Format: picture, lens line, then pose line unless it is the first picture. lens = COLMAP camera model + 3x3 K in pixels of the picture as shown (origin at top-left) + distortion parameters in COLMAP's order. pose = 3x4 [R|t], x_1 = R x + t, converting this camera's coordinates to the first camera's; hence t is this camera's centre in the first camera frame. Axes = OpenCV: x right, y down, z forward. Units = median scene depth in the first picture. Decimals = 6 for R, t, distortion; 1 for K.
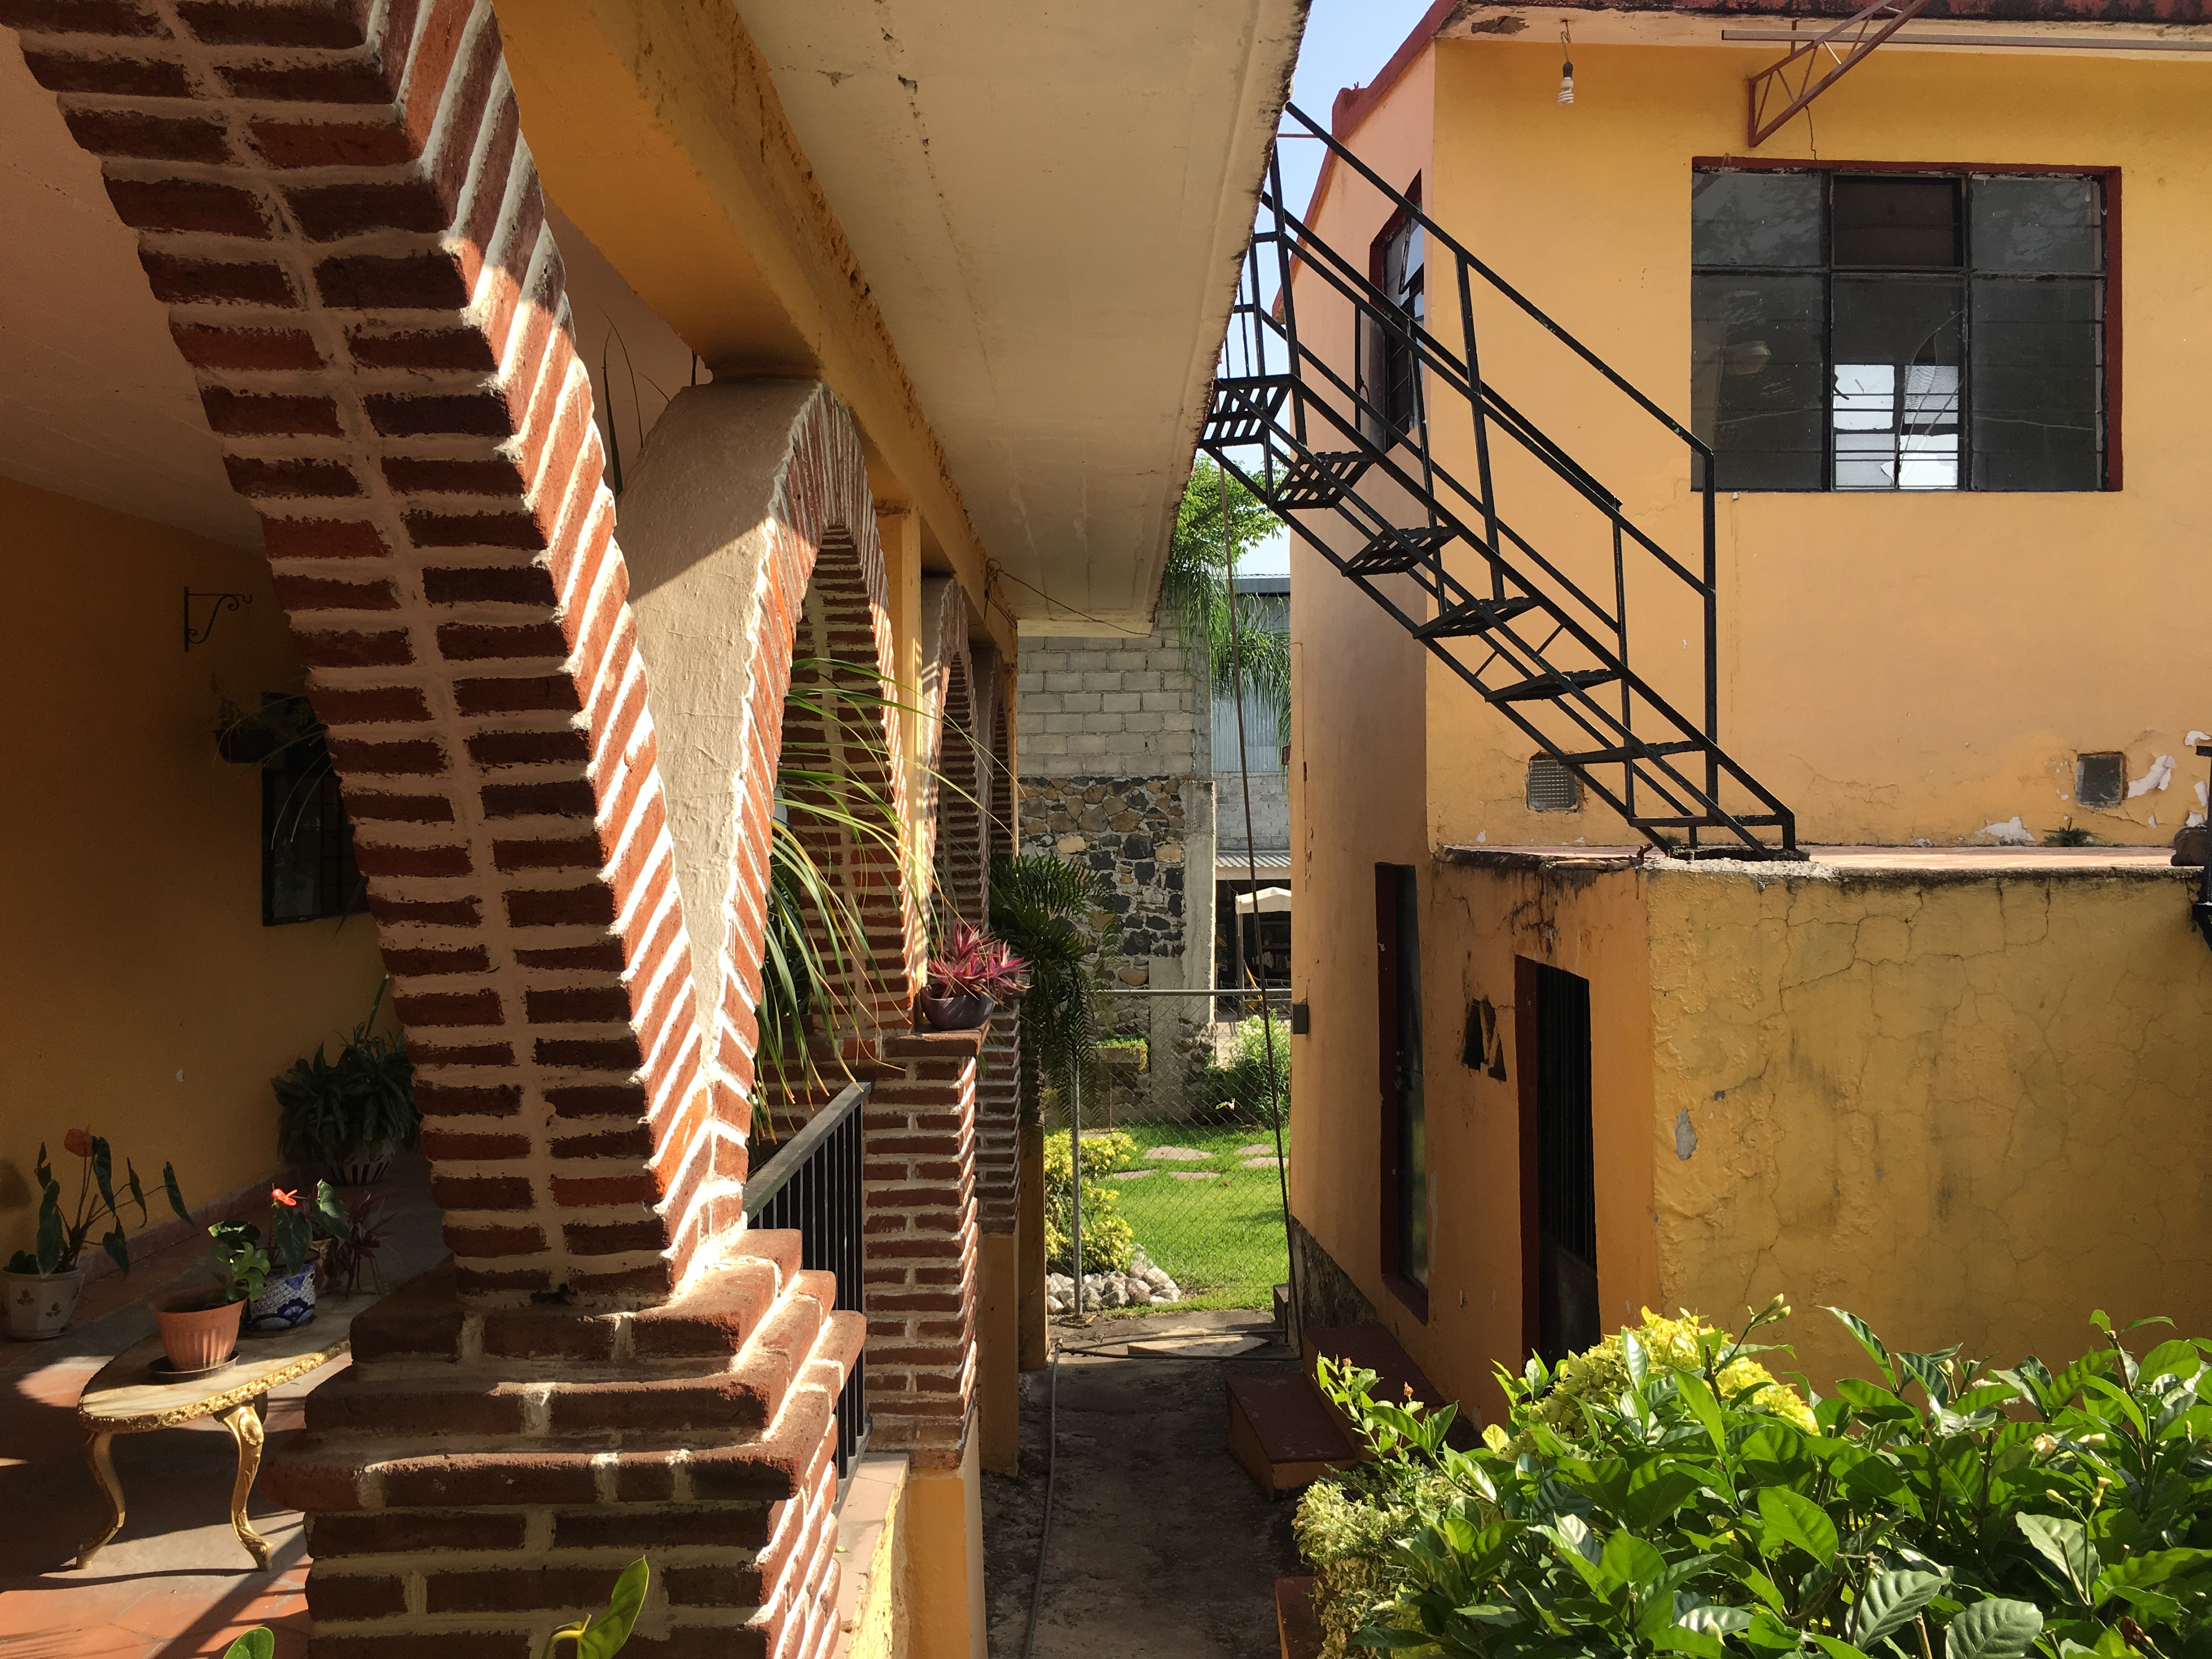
lens RADIAL K [[1878.0, 0, 1091.7], [0, 1878.0, 831.2], [0, 0, 1]] dist [0.102814, -0.144956]
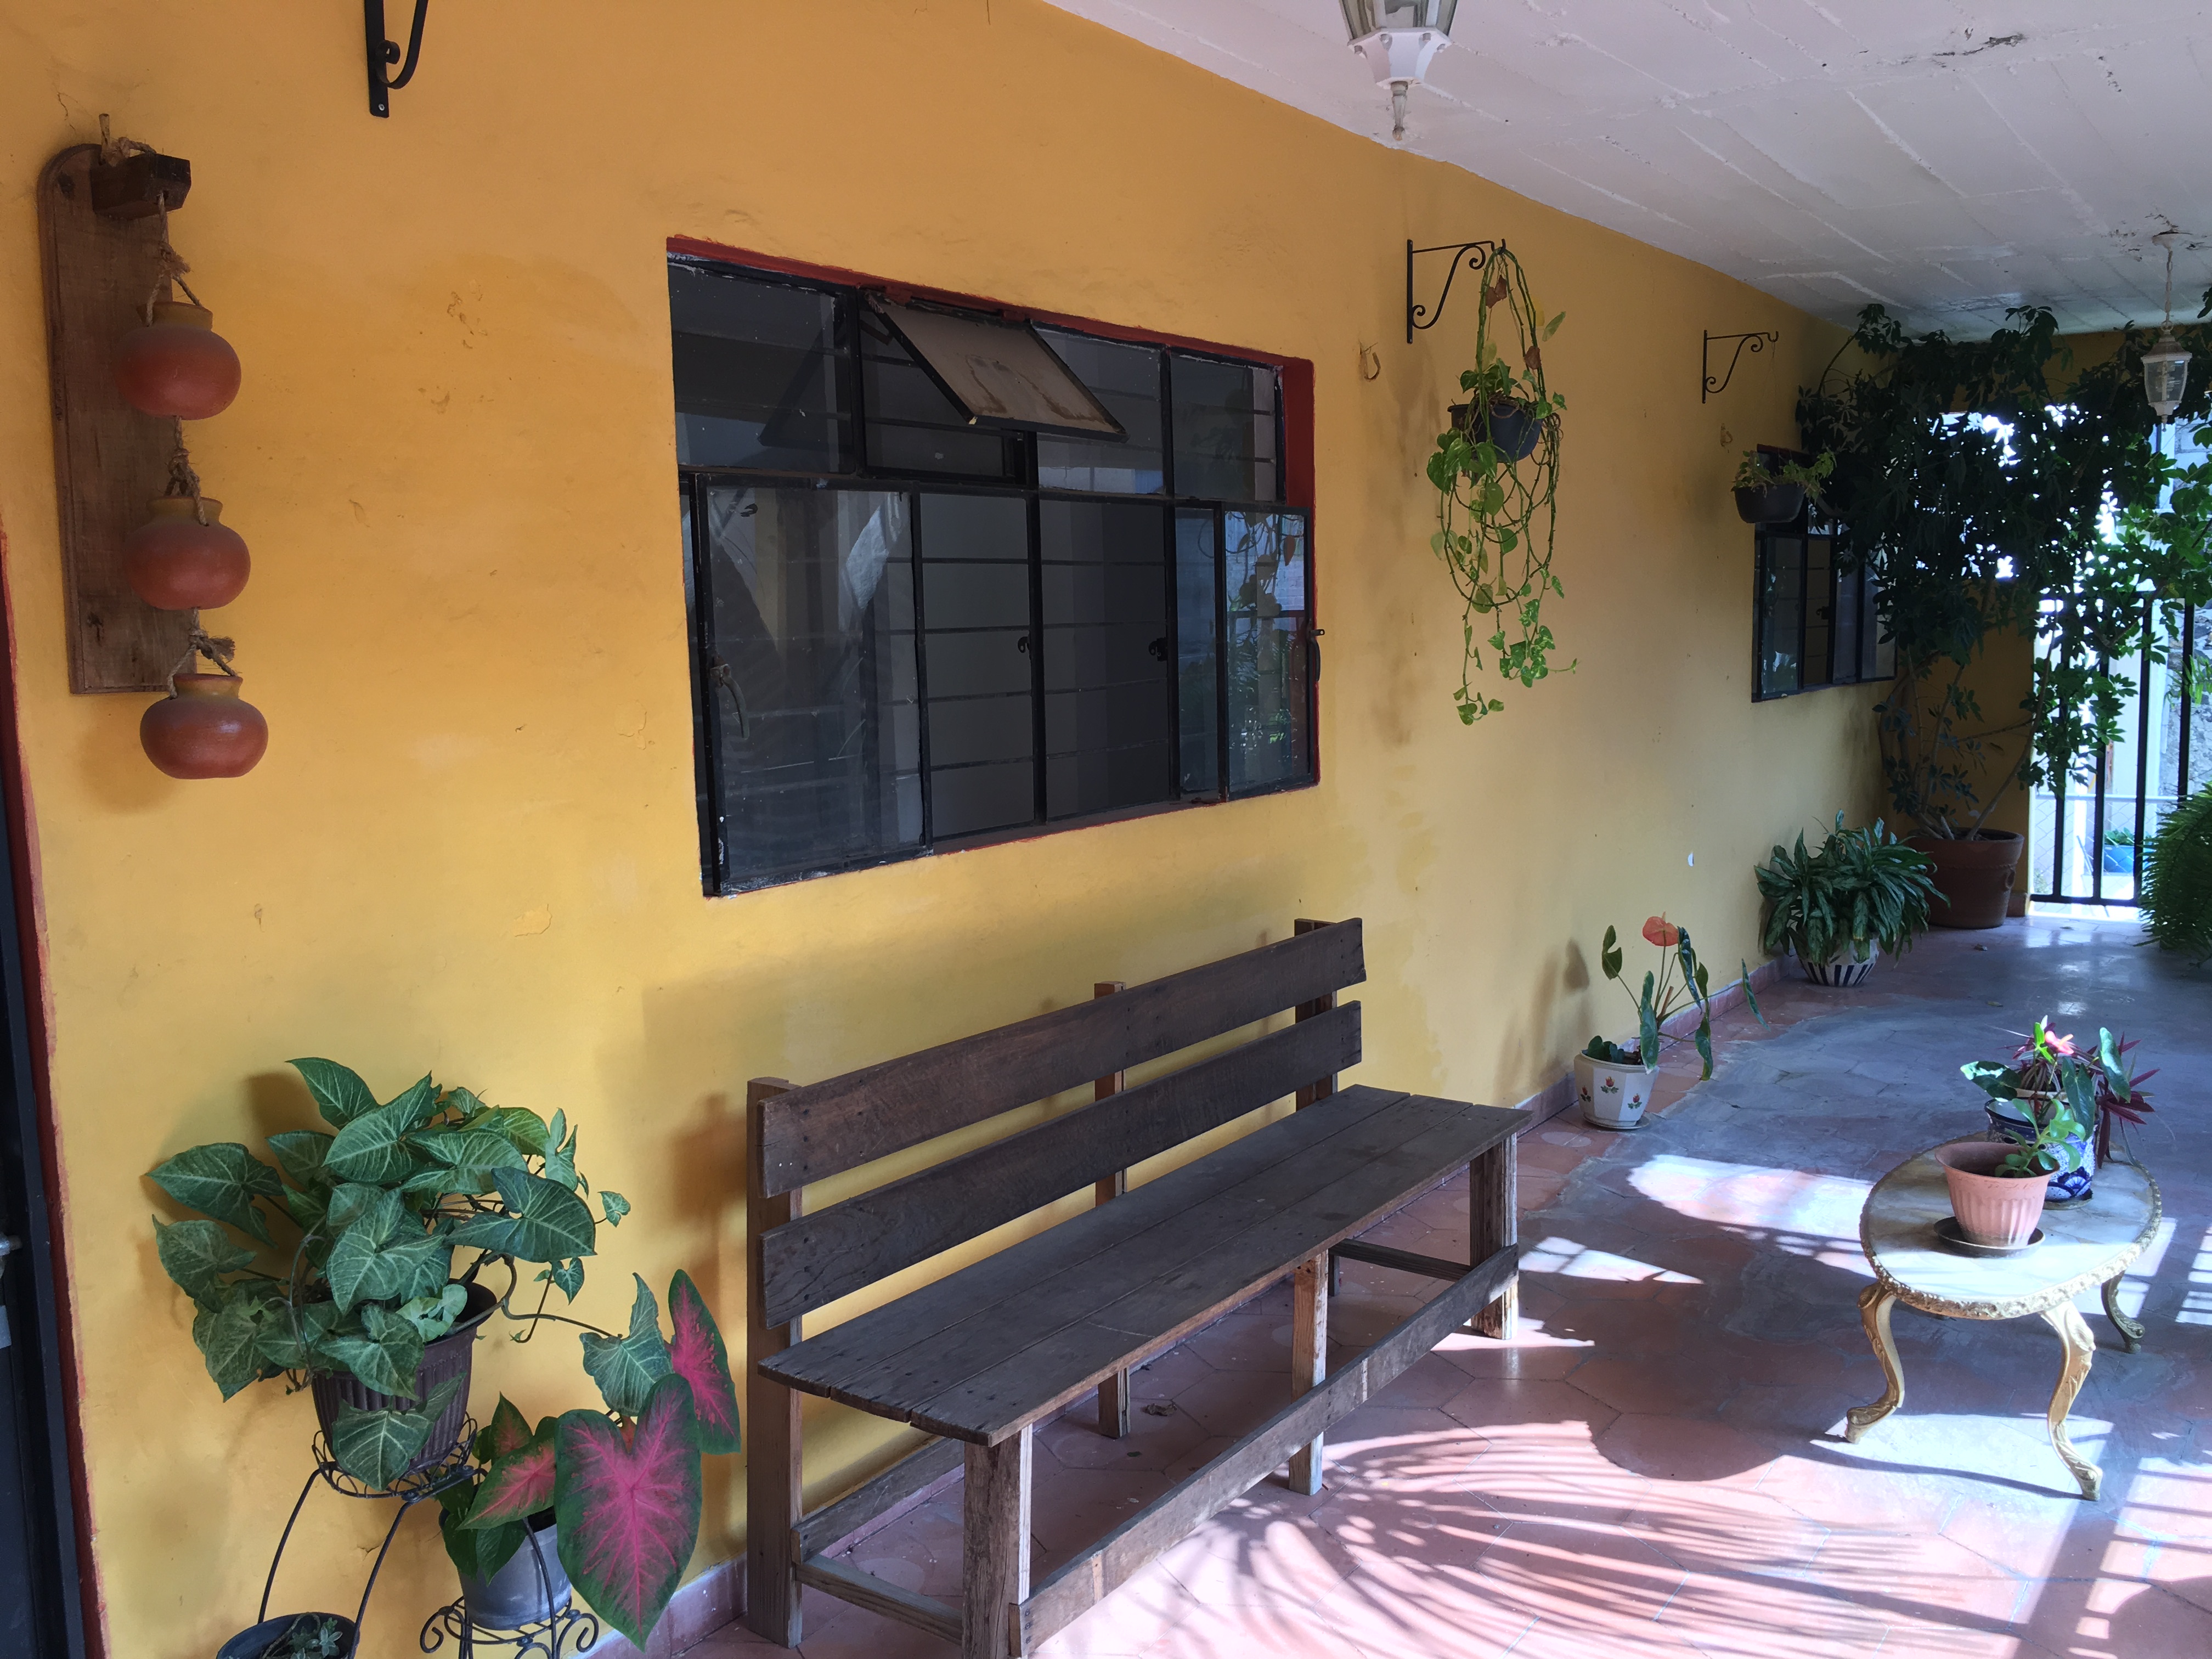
lens RADIAL K [[1879.4, 0, 1111.0], [0, 1879.4, 836.8], [0, 0, 1]] dist [0.085773, -0.104638]
pose [[0.821980, 0.053168, -0.567030, -0.201058], [0.016582, 0.992976, 0.117146, 0.001239], [0.569275, -0.105694, 0.815325, 0.075564]]
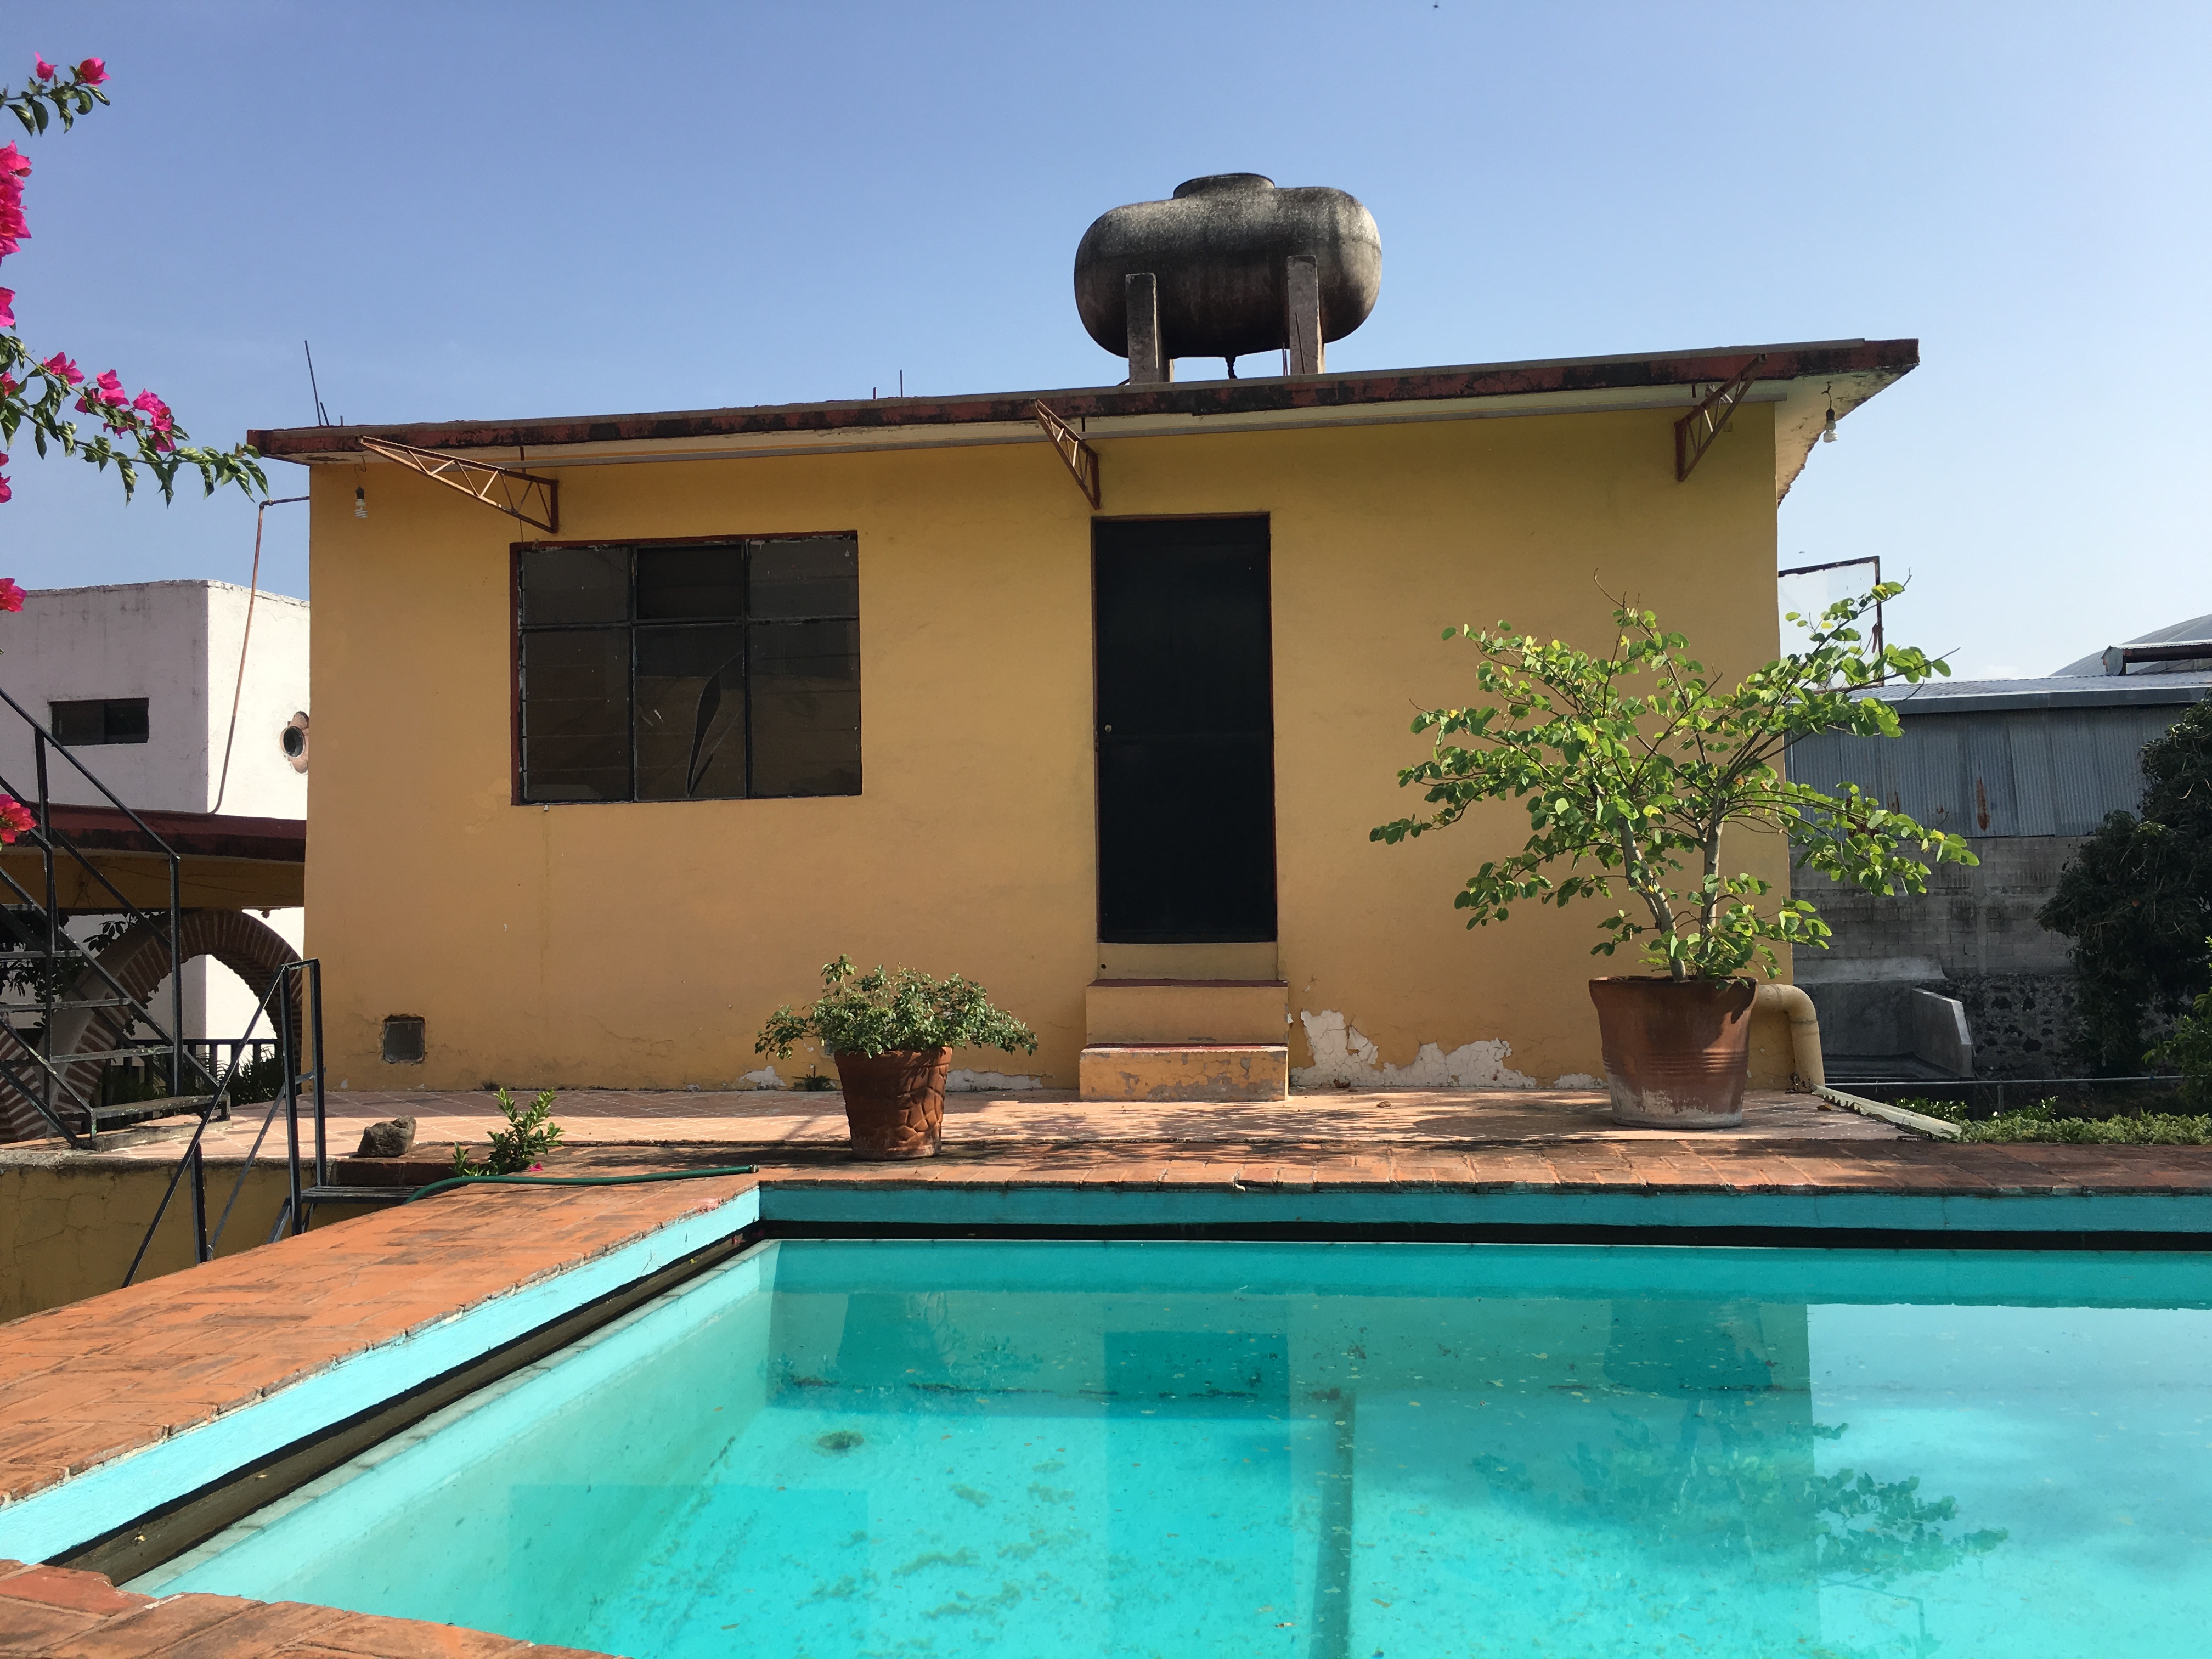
lens RADIAL K [[1878.0, 0, 1091.7], [0, 1878.0, 831.2], [0, 0, 1]] dist [0.102814, -0.144956]
pose [[0.974447, -0.020108, -0.223715, 0.954835], [0.008554, 0.998585, -0.052495, -0.091901], [0.224454, 0.049239, 0.973240, -0.126722]]
